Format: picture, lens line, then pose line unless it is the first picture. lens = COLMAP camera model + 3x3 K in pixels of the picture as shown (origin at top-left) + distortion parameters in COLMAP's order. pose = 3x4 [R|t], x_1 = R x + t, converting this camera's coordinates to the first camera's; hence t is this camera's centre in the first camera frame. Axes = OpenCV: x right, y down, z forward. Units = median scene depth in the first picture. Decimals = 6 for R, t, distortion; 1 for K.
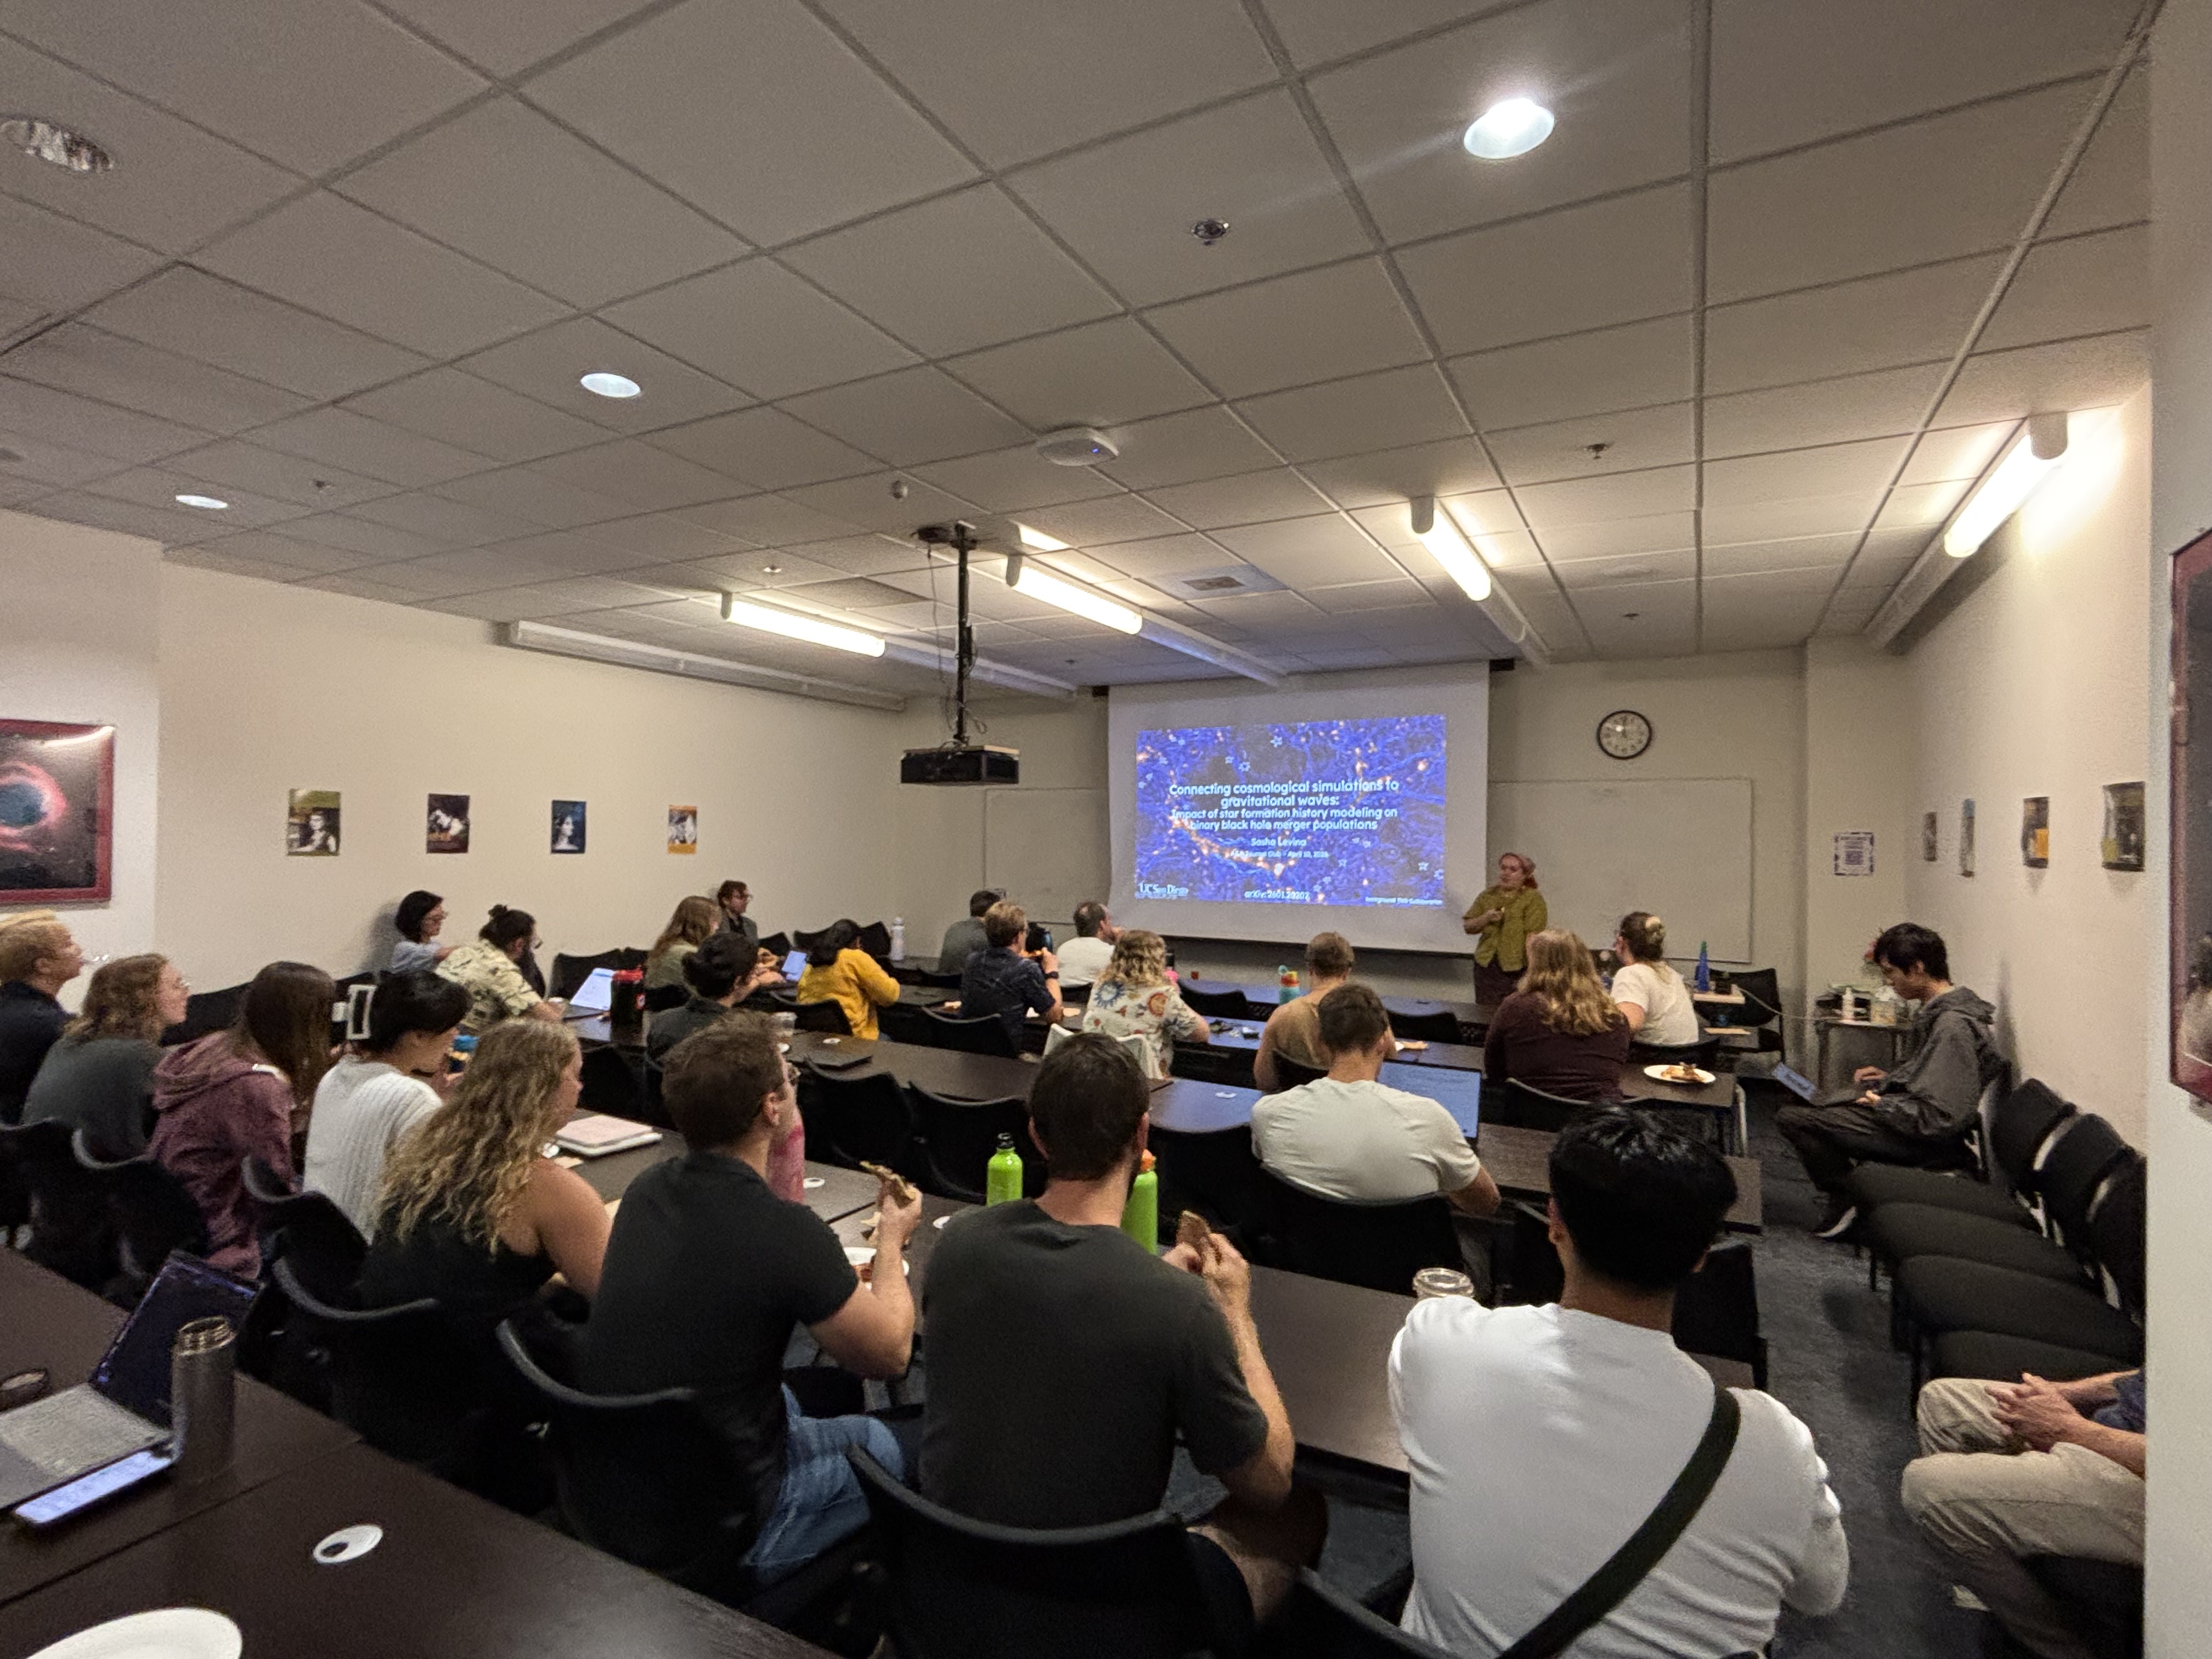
lens RADIAL K [[1100.0, 0, 1099.1], [0, 1100.0, 819.8], [0, 0, 1]] dist [0.000857, -0.000180]
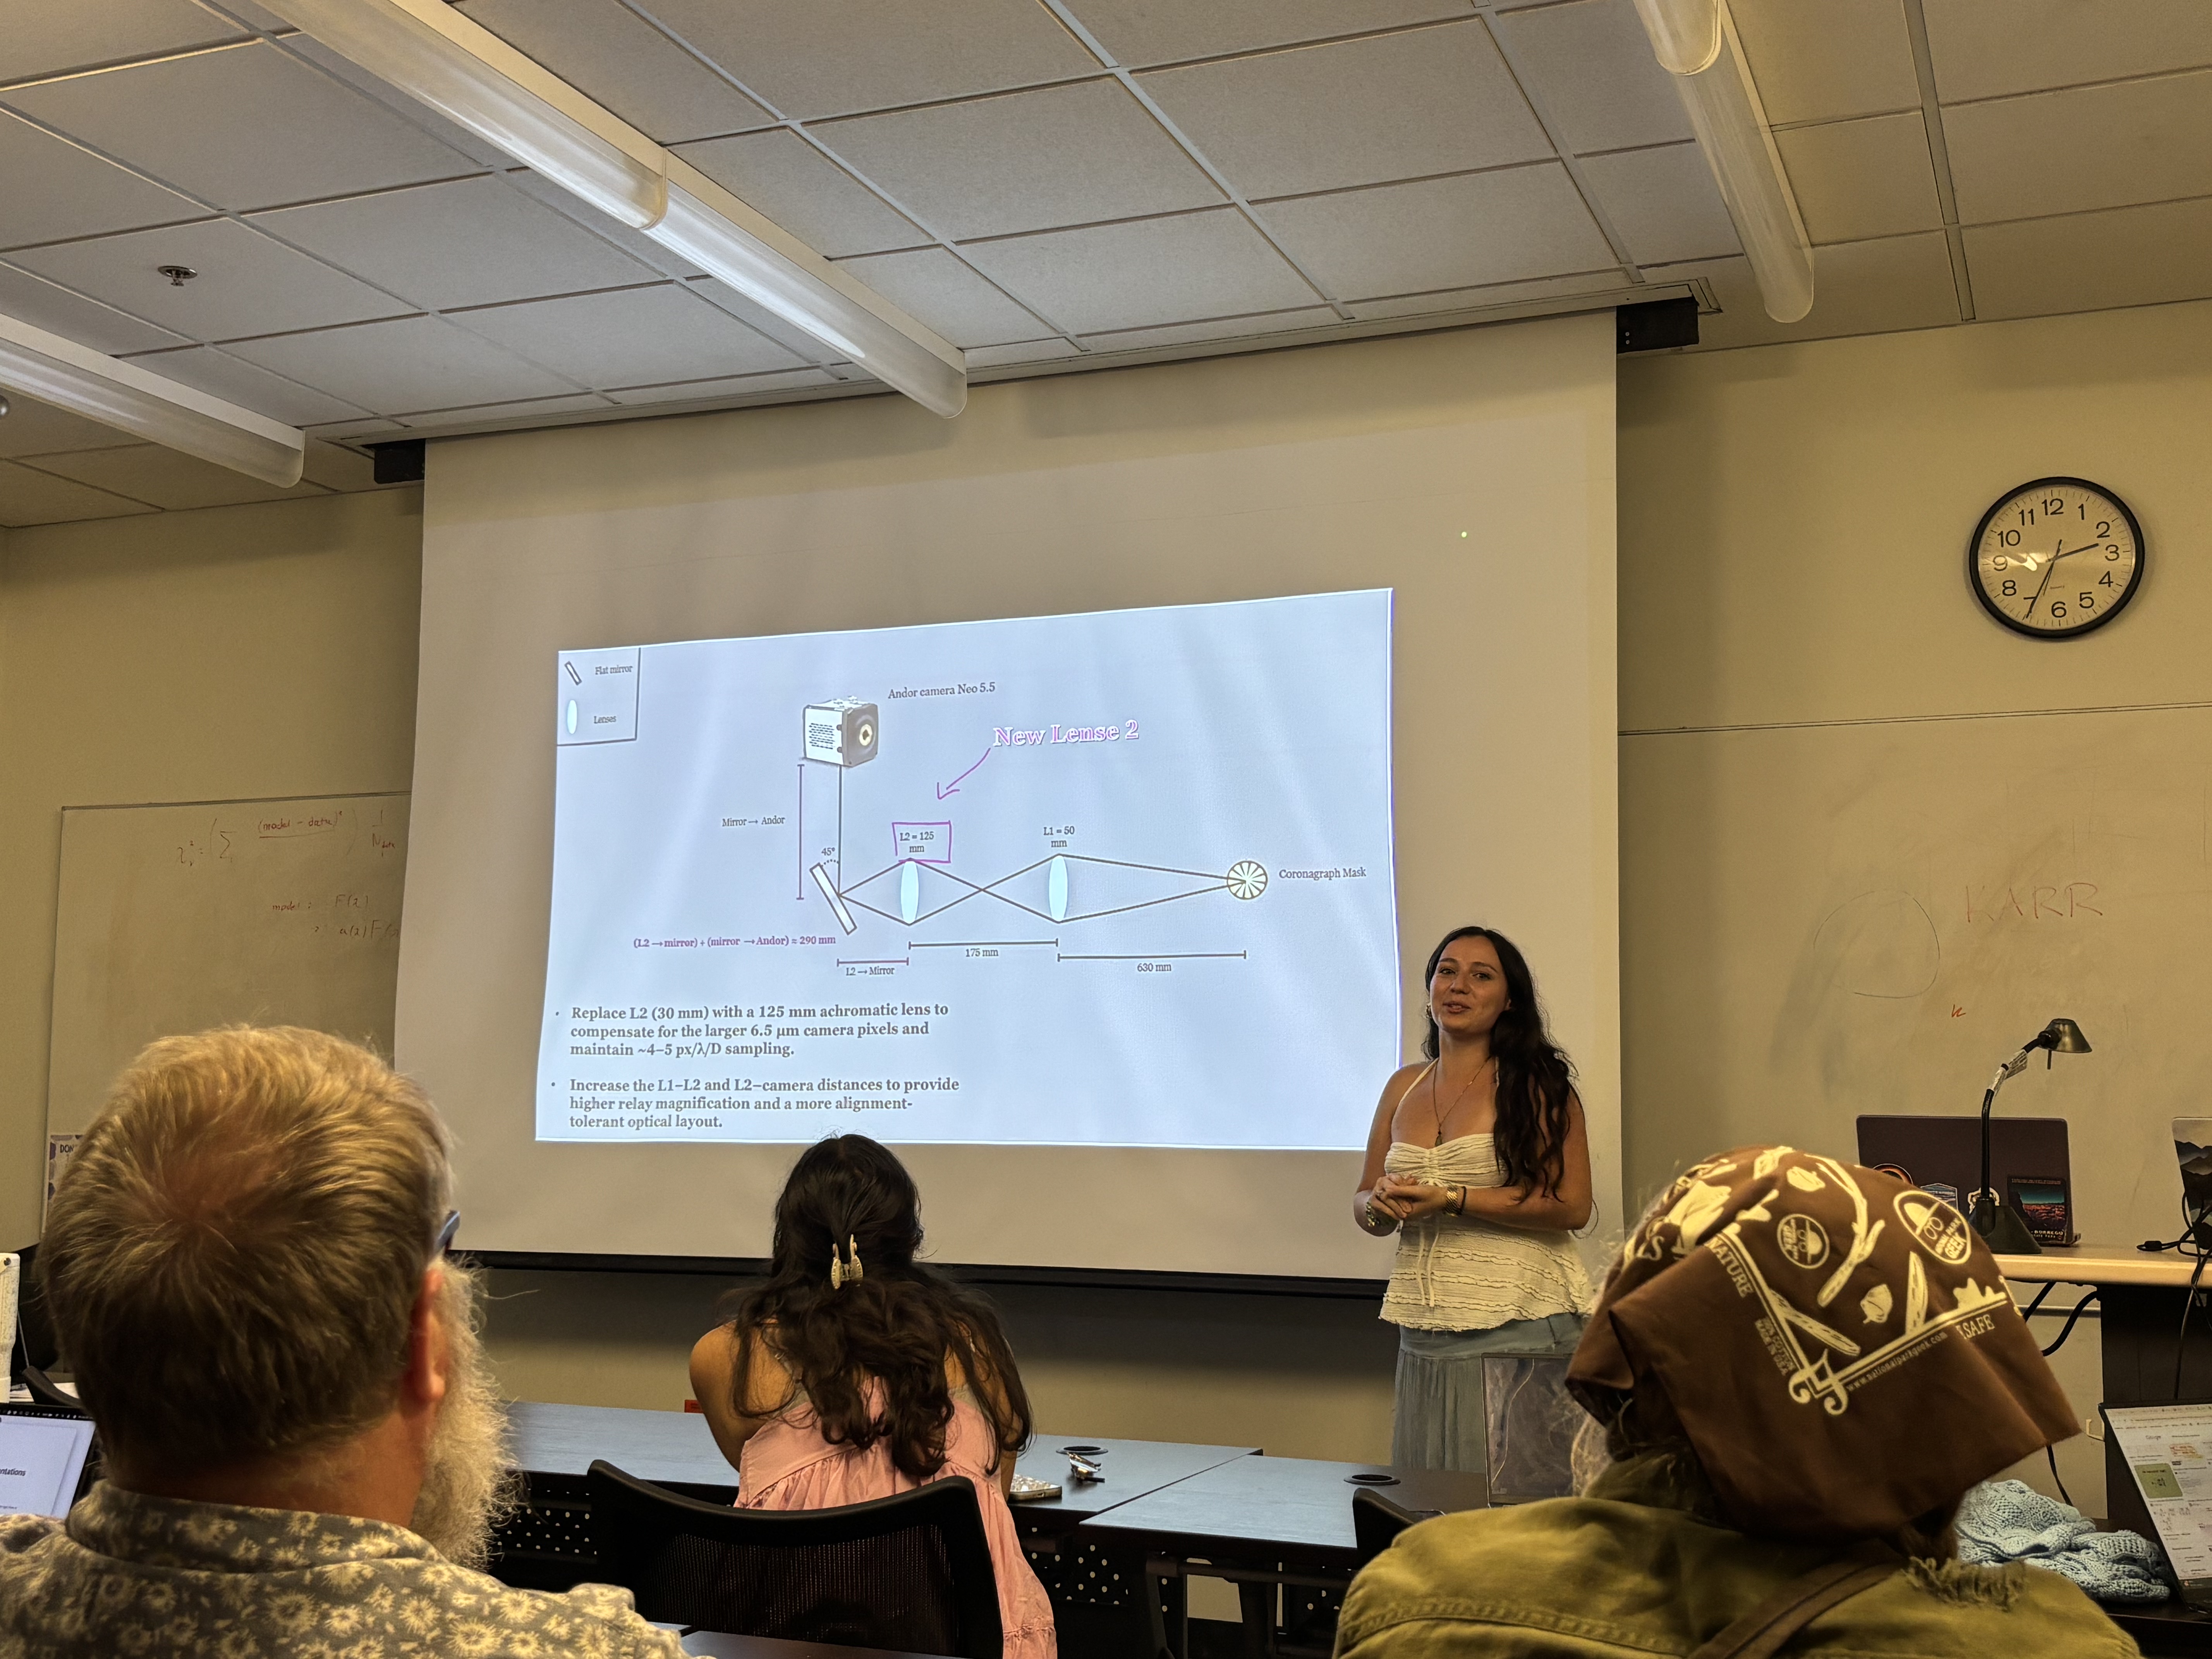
lens RADIAL K [[2409.5, 0, 1093.4], [0, 2409.5, 825.0], [0, 0, 1]] dist [0.032755, 0.000000]
pose [[0.993064, 0.010290, 0.117126, 0.140482], [0.000940, 0.995436, -0.095428, 0.058495], [-0.117574, 0.094876, 0.988522, 0.386548]]
